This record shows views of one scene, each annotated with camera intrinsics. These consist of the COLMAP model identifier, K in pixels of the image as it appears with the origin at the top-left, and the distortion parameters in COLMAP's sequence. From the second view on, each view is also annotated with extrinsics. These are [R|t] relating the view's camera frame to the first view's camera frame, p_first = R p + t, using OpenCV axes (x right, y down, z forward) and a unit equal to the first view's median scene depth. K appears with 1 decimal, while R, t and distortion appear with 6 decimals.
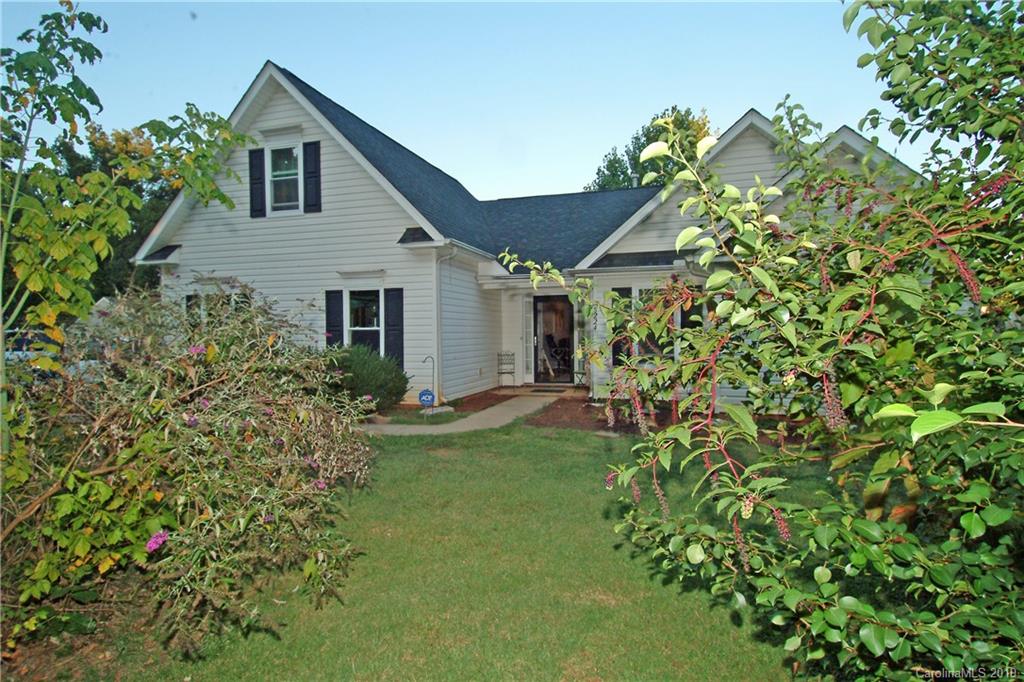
lens RADIAL K [[545.6, 0, 513.8], [0, 545.6, 340.5], [0, 0, 1]] dist [0.002695, -0.004936]
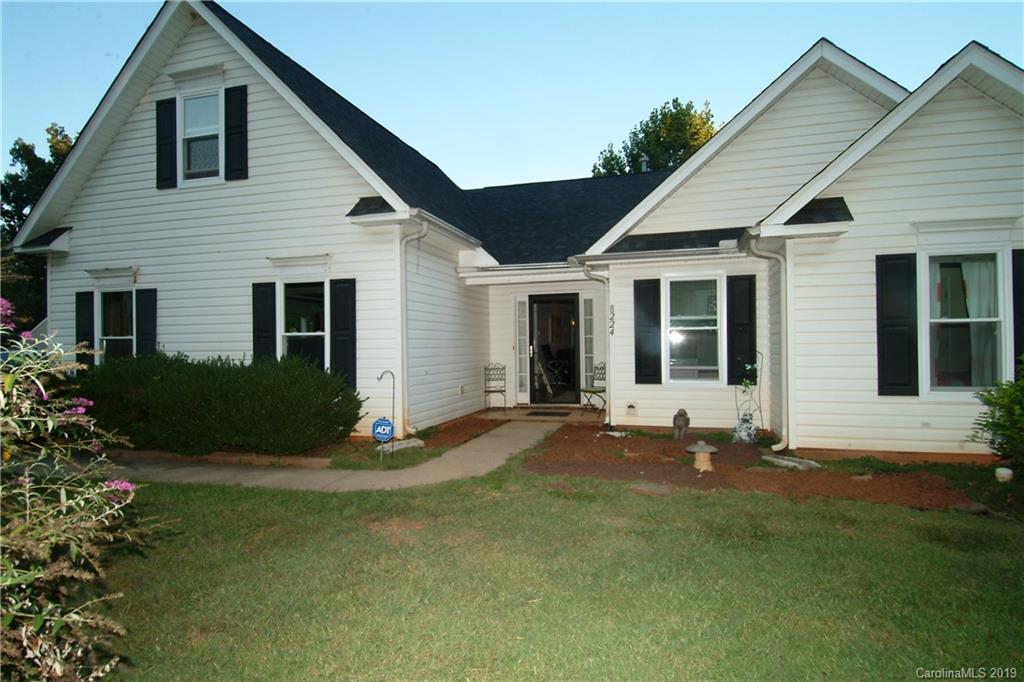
lens RADIAL K [[545.6, 0, 510.9], [0, 545.6, 344.9], [0, 0, 1]] dist [0.002695, -0.004936]
pose [[0.999839, -0.003818, 0.017540, -0.005376], [0.004137, 0.999827, -0.018151, 0.007540], [-0.017468, 0.018220, 0.999681, 0.246513]]
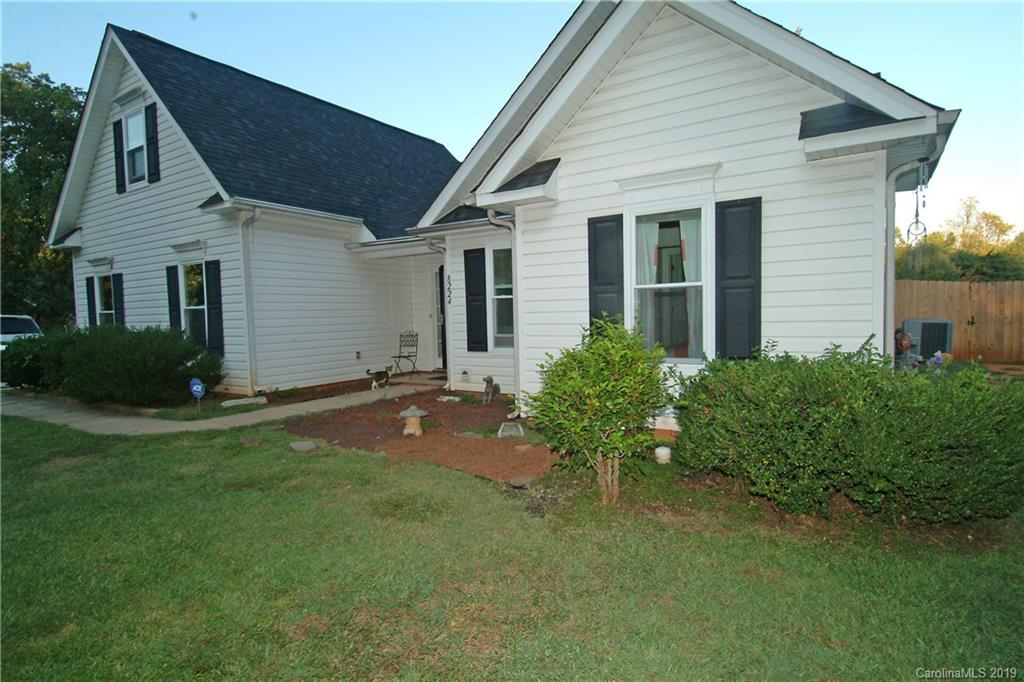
lens RADIAL K [[545.6, 0, 512.9], [0, 545.6, 344.7], [0, 0, 1]] dist [0.002695, -0.004936]
pose [[0.962393, 0.000701, -0.271660, 0.460297], [0.011711, 0.998960, 0.044066, 0.005510], [0.271408, -0.045590, 0.961384, 0.266317]]
